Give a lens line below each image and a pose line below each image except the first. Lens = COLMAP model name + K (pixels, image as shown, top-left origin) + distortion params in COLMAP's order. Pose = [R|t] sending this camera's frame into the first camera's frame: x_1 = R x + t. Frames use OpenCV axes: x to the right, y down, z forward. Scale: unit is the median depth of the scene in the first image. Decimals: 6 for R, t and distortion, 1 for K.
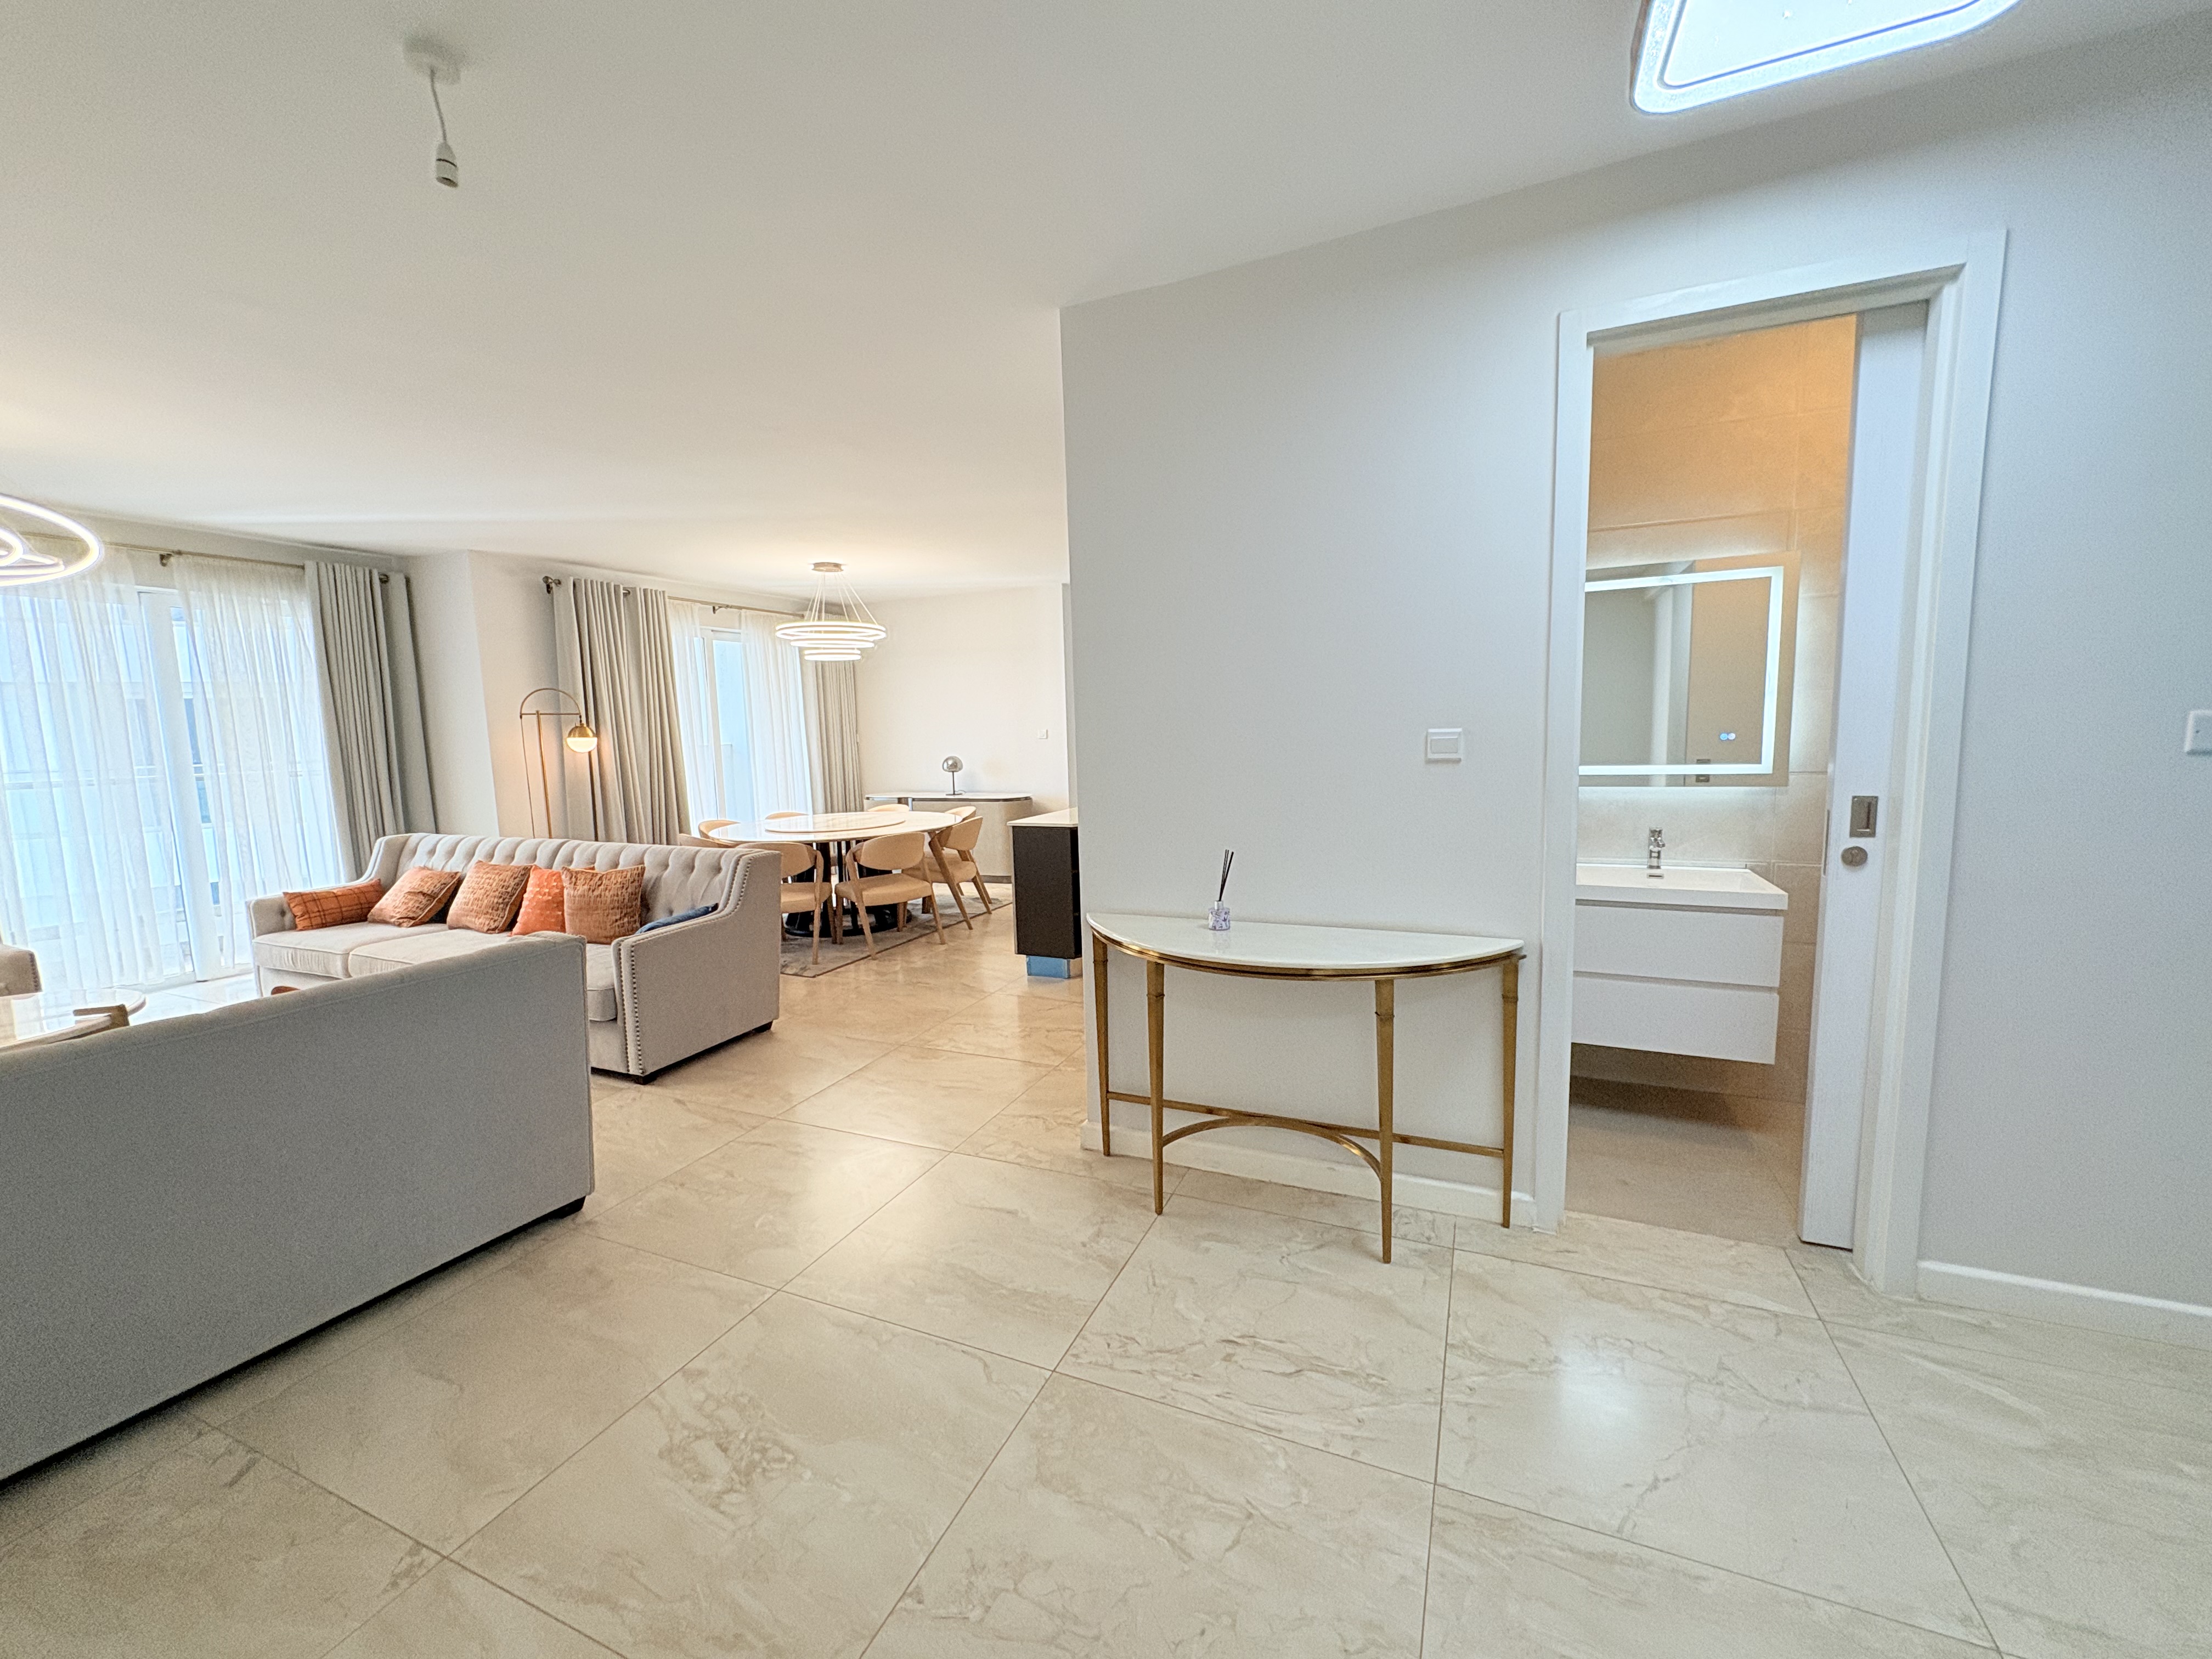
lens RADIAL K [[882.3, 0, 1106.0], [0, 882.3, 829.5], [0, 0, 1]] dist [-0.000333, 0.000167]
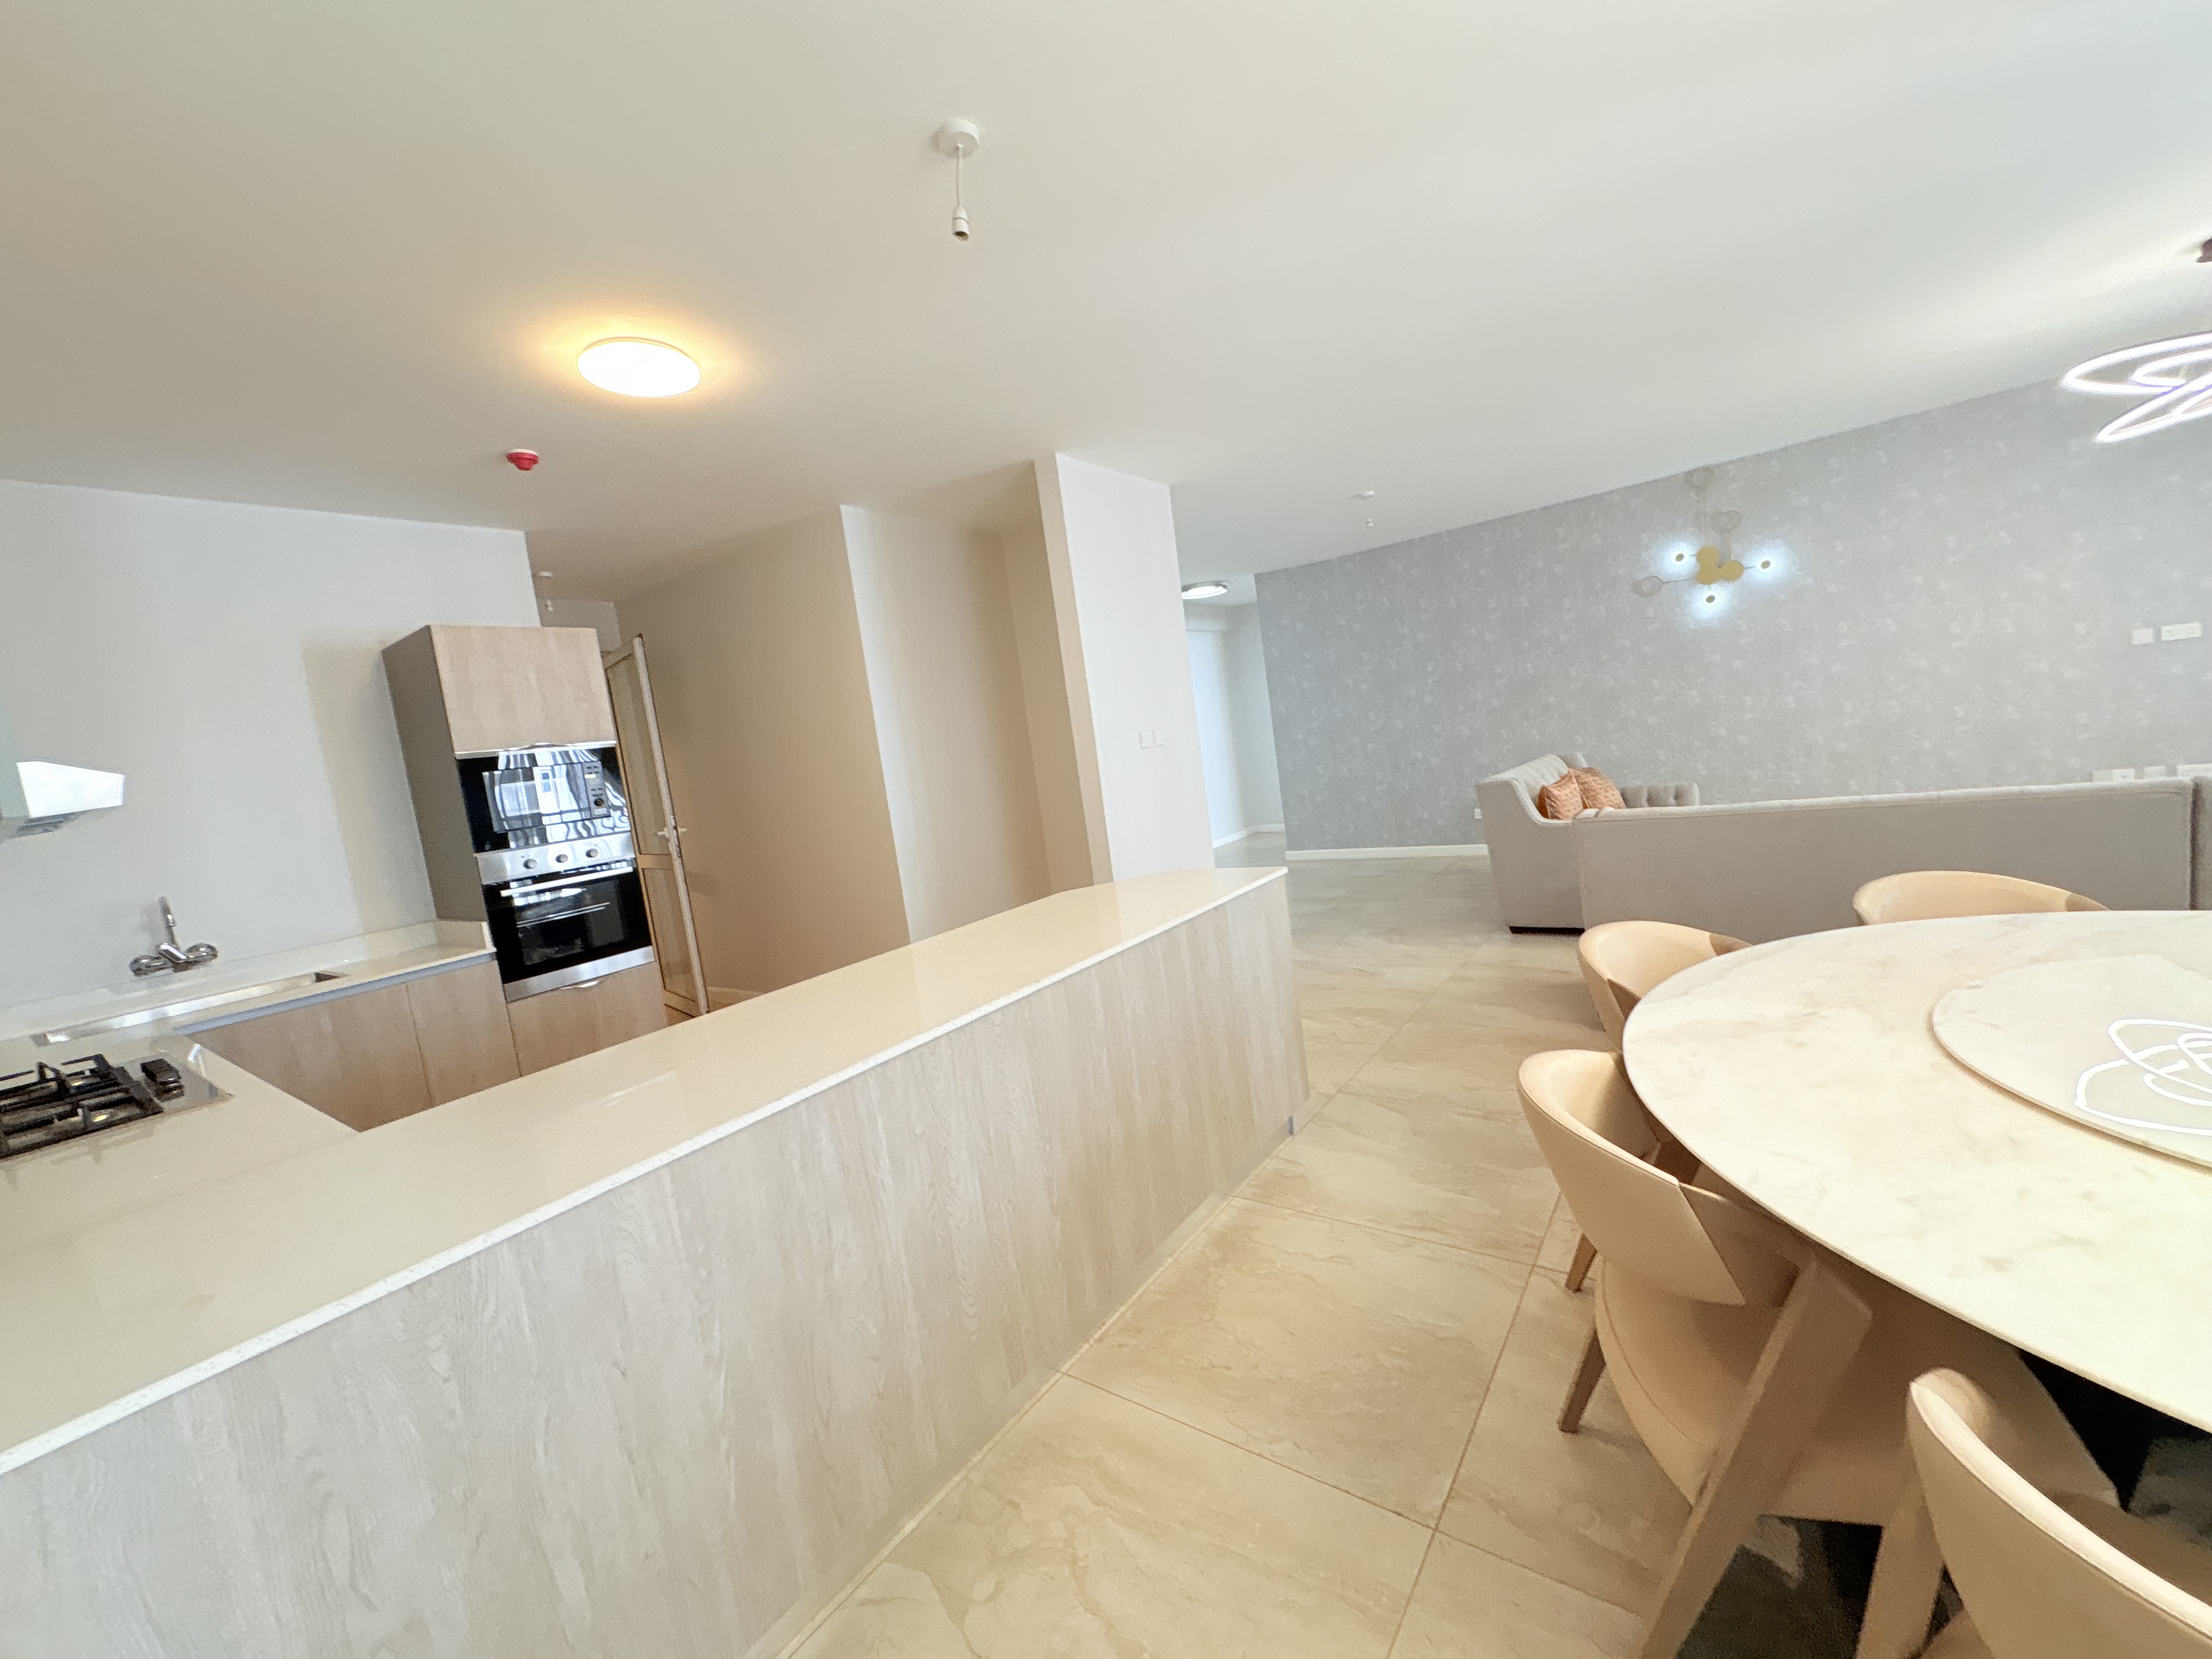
lens RADIAL K [[882.3, 0, 1106.0], [0, 882.3, 829.5], [0, 0, 1]] dist [-0.000333, 0.000167]
pose [[-0.961486, 0.143903, 0.234171, -0.154955], [0.193454, 0.959526, 0.204658, -0.195376], [-0.195243, 0.242077, -0.950410, 1.759687]]
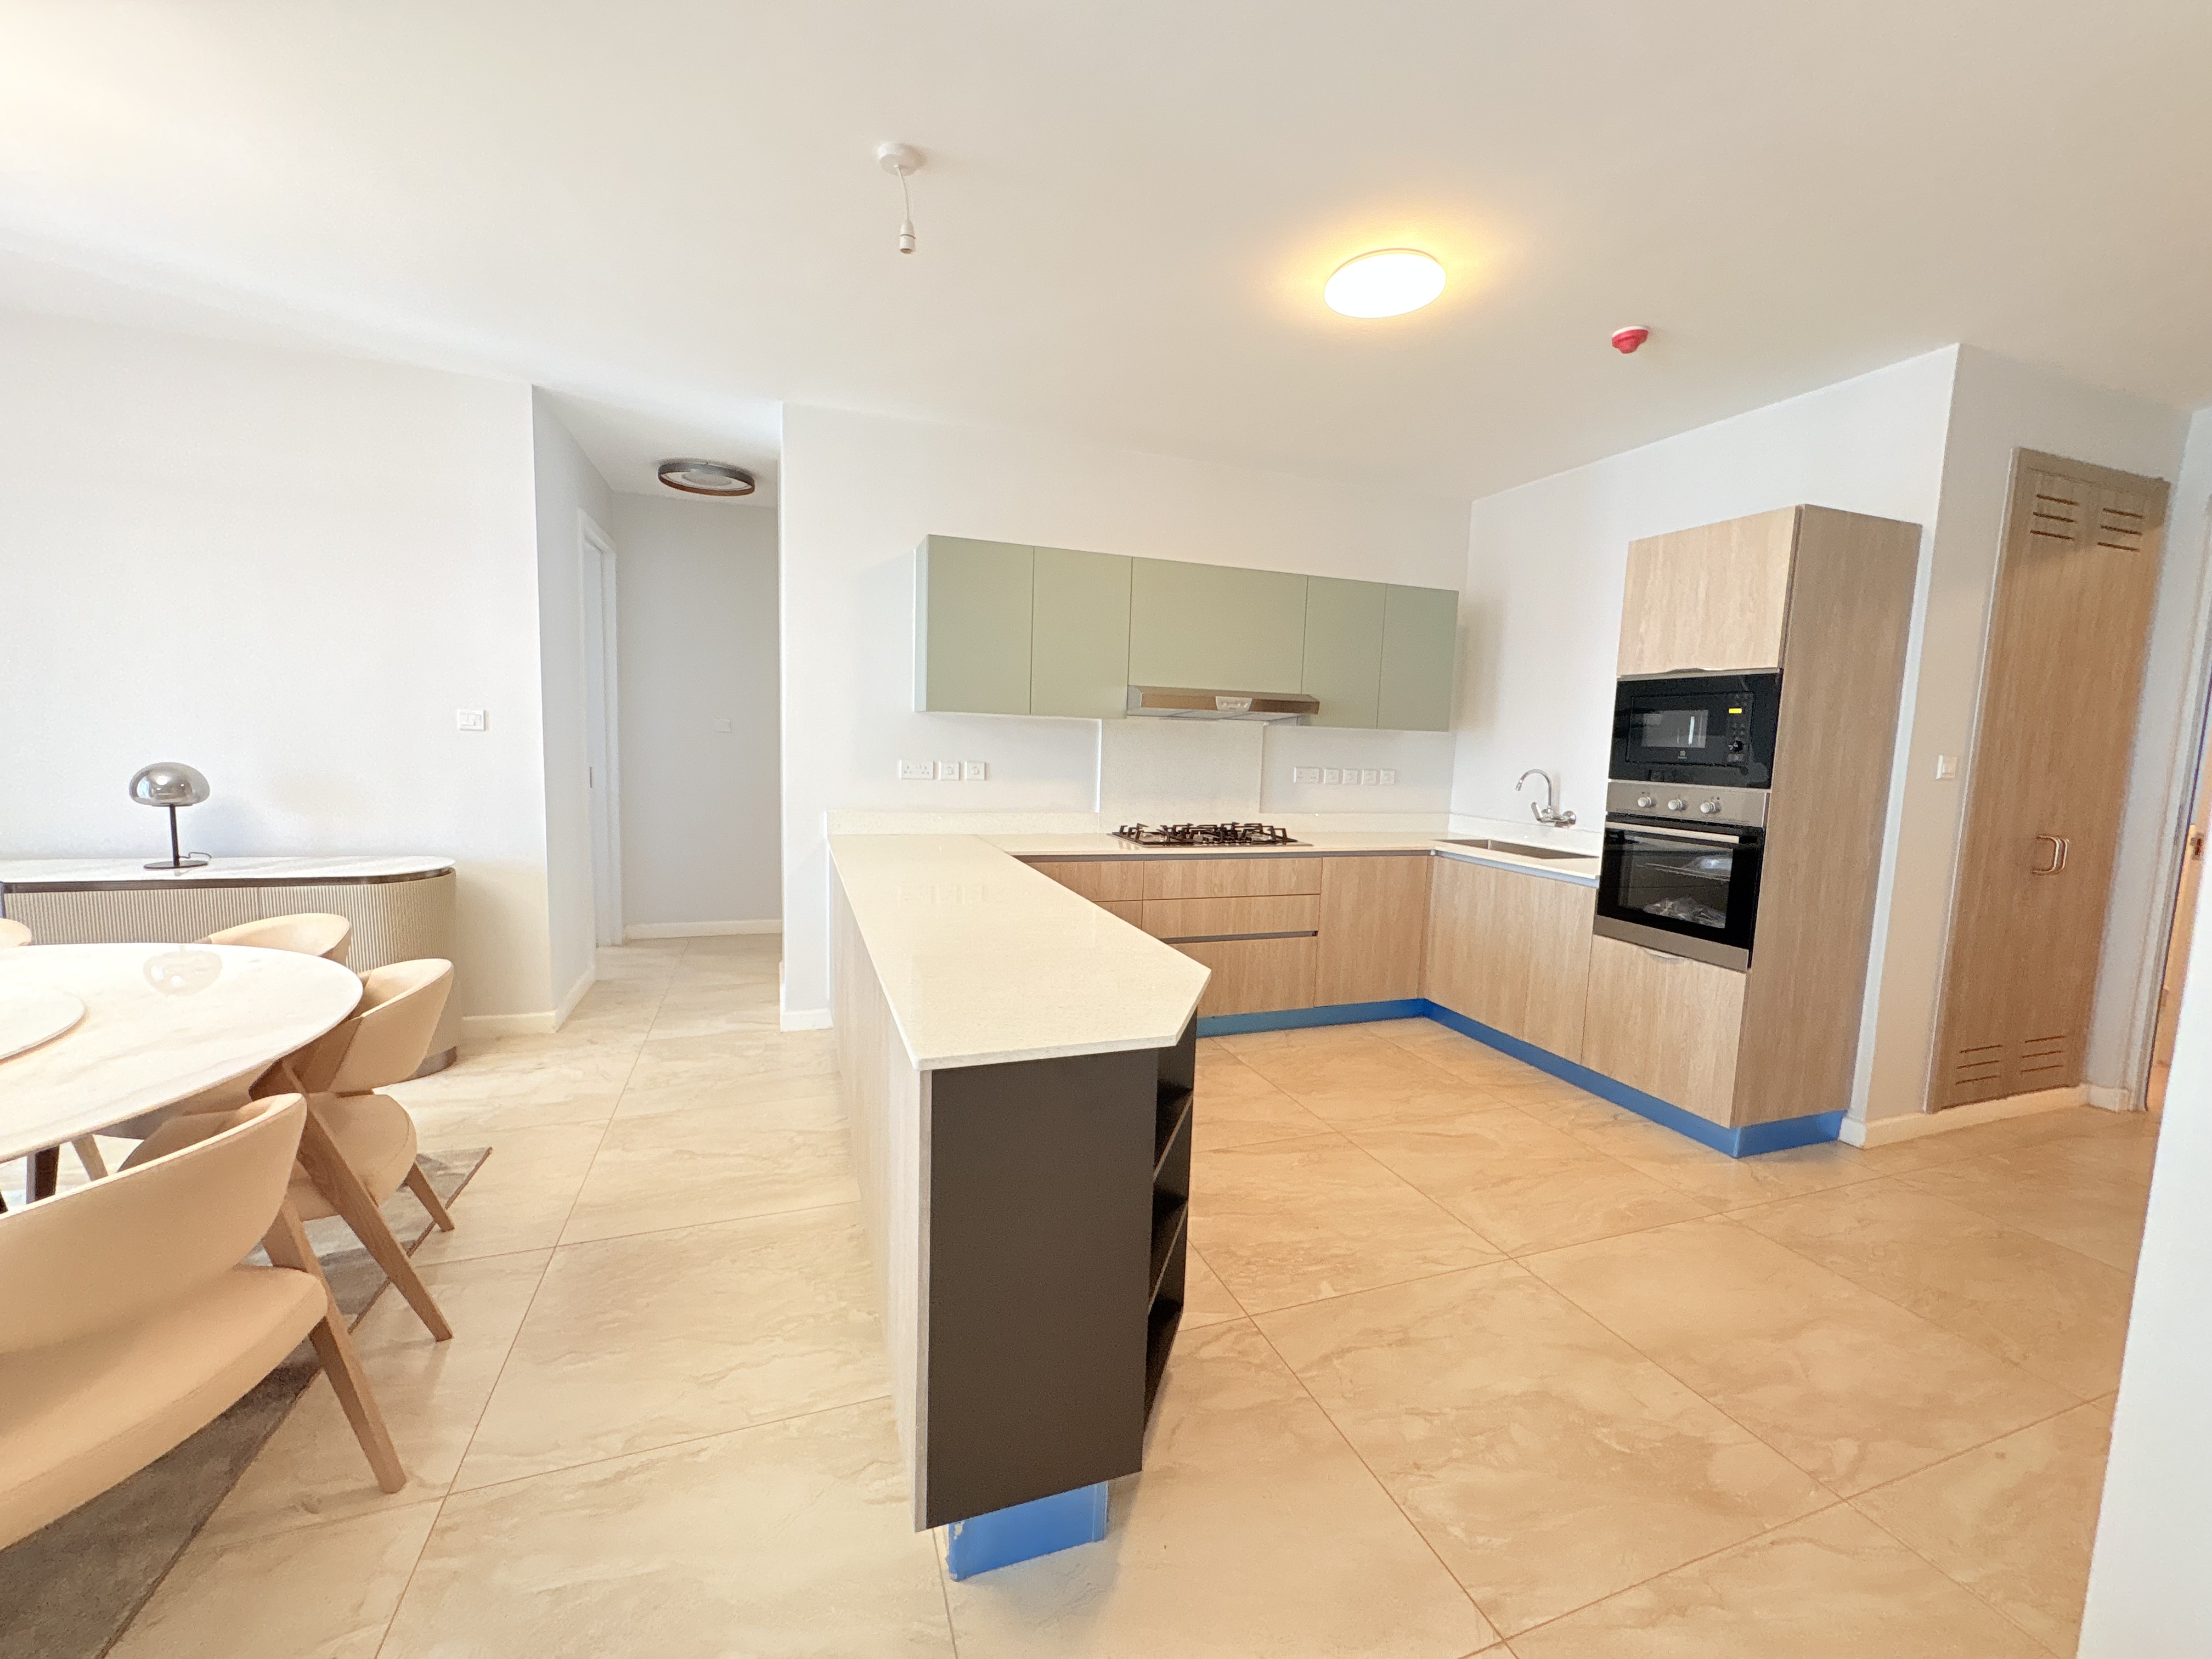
lens RADIAL K [[888.2, 0, 1106.0], [0, 888.2, 829.5], [0, 0, 1]] dist [0.000637, 0.000221]
pose [[0.721807, -0.013848, 0.691956, -0.284303], [0.023617, 0.999710, -0.004629, -0.084689], [-0.691691, 0.019683, 0.721925, 0.870678]]
